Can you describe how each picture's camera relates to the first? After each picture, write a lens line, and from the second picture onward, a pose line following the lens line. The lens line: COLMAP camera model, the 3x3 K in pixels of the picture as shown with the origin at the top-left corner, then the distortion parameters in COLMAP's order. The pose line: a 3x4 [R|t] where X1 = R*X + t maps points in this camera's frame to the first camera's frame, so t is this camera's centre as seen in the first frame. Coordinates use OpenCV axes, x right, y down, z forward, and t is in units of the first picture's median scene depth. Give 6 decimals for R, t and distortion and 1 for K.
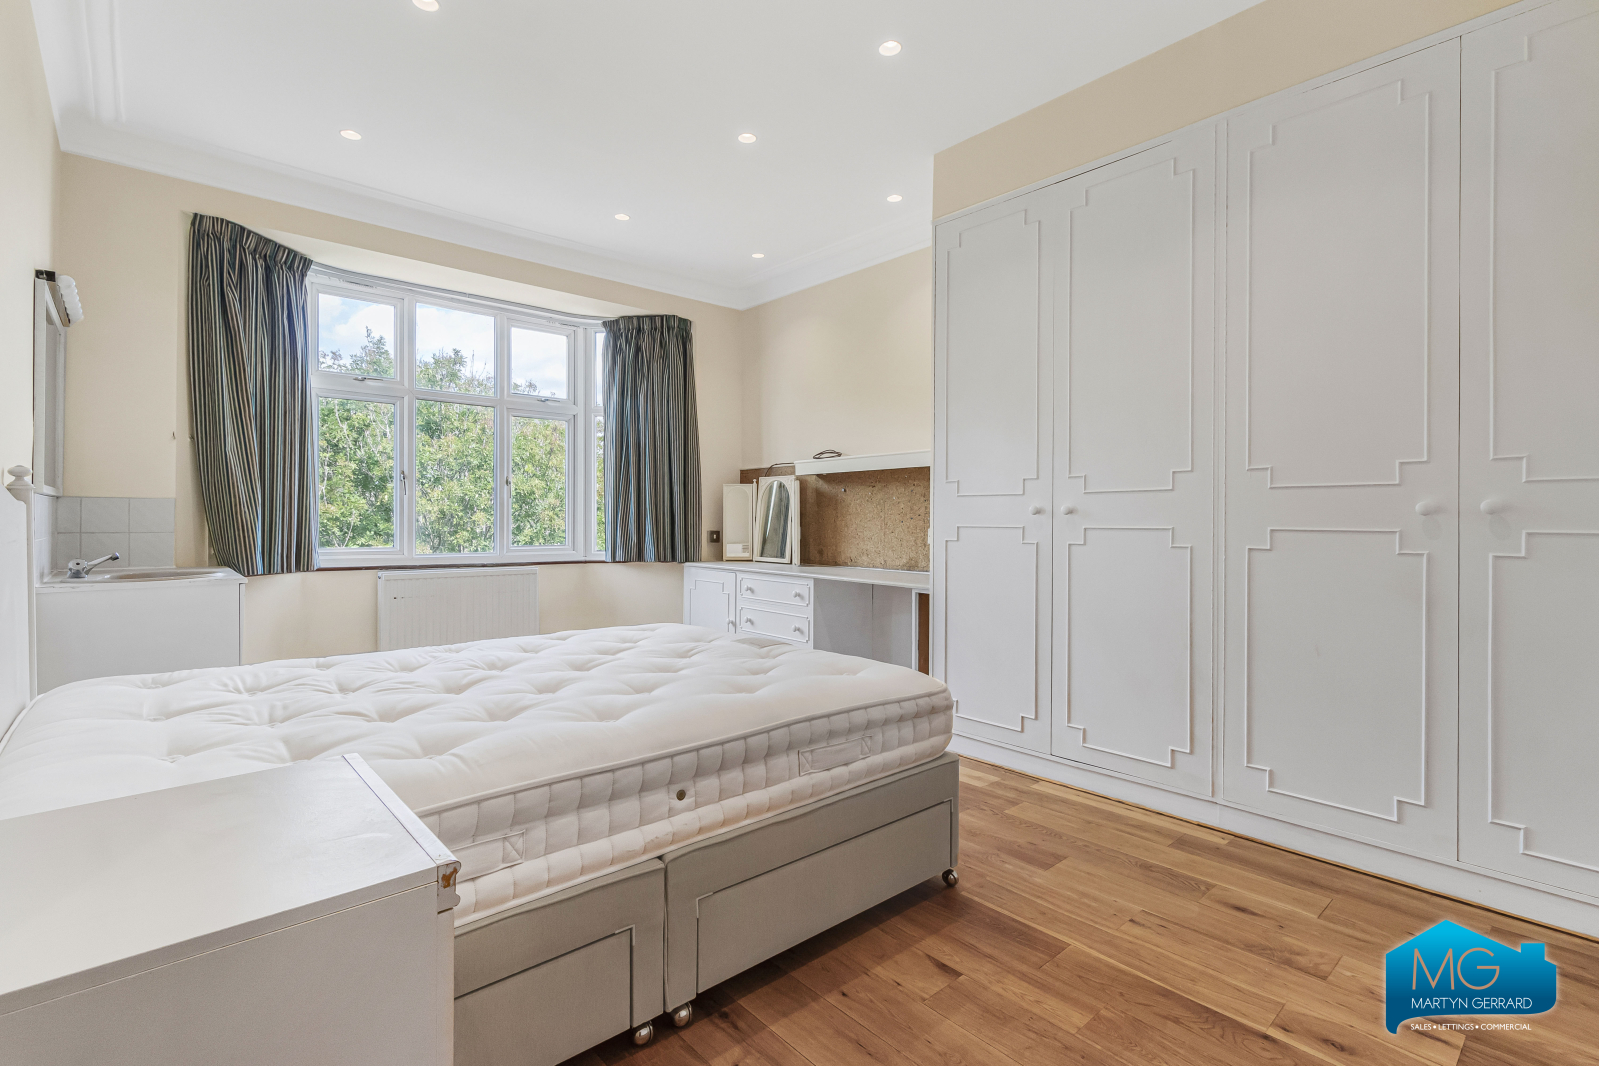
lens RADIAL K [[753.7, 0, 795.1], [0, 753.7, 523.1], [0, 0, 1]] dist [-0.003585, 0.003494]
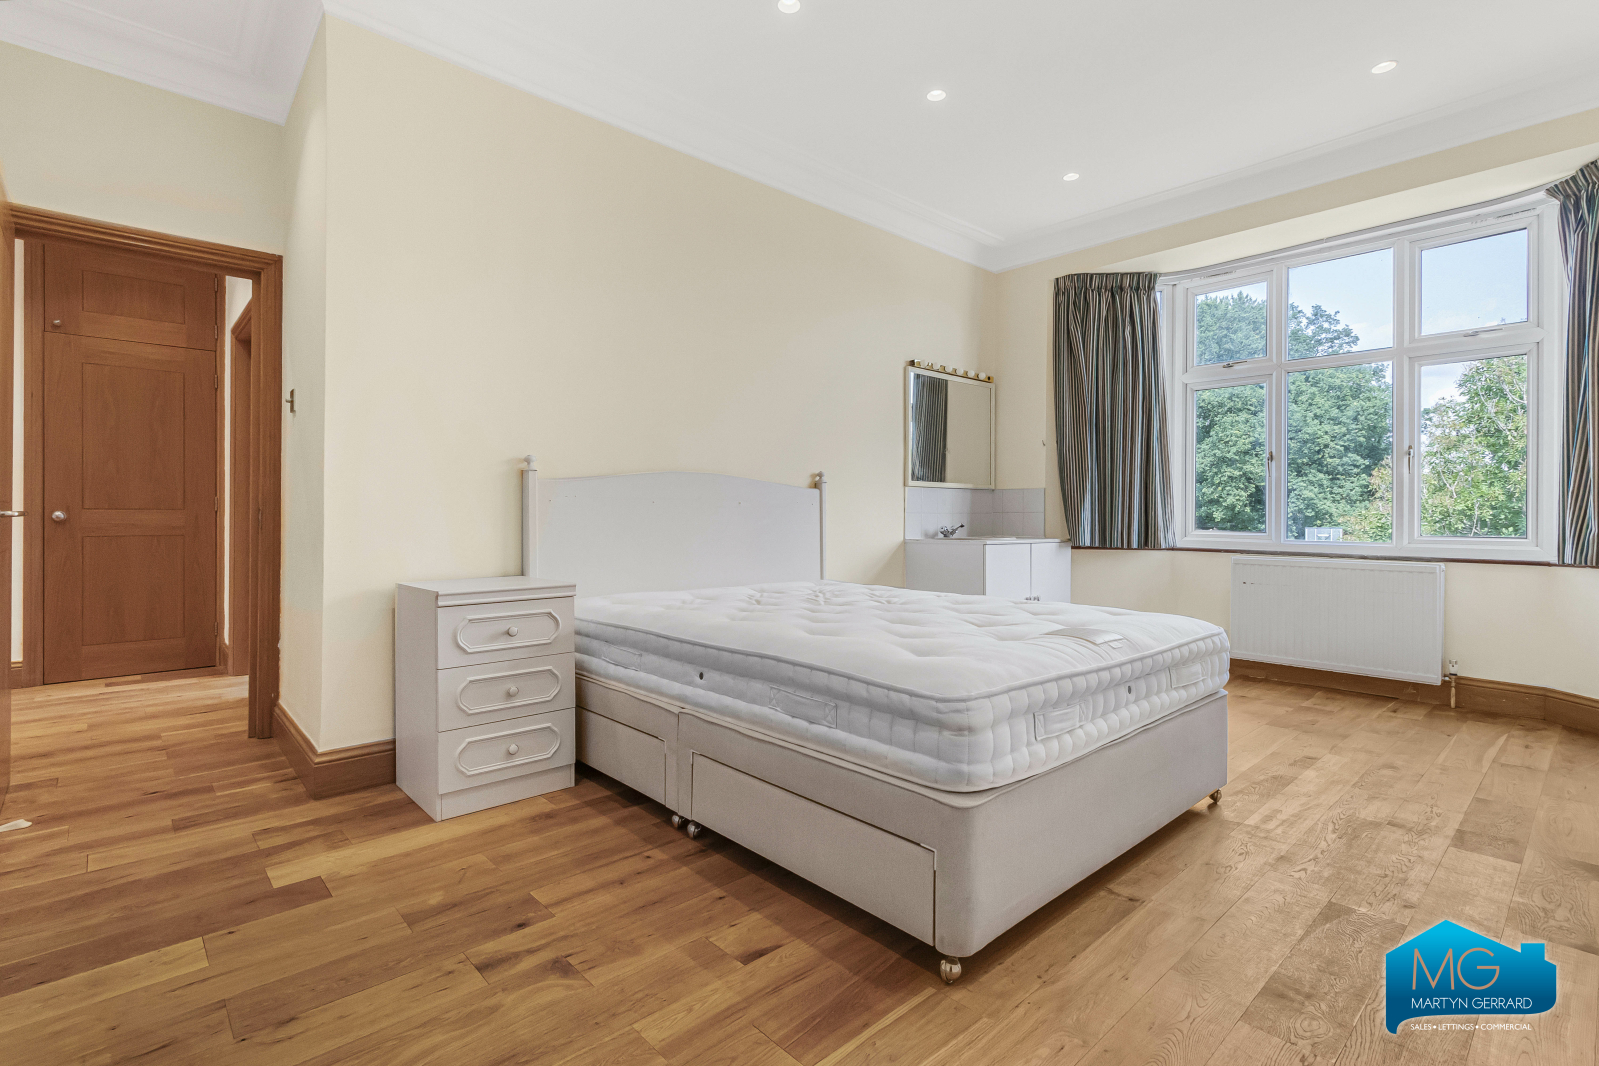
lens RADIAL K [[753.7, 0, 797.1], [0, 753.7, 525.2], [0, 0, 1]] dist [-0.003585, 0.003494]
pose [[0.010049, 0.004712, -0.999938, 1.017429], [-0.010555, 0.999934, 0.004606, 0.060097], [0.999894, 0.010508, 0.010098, 0.947565]]
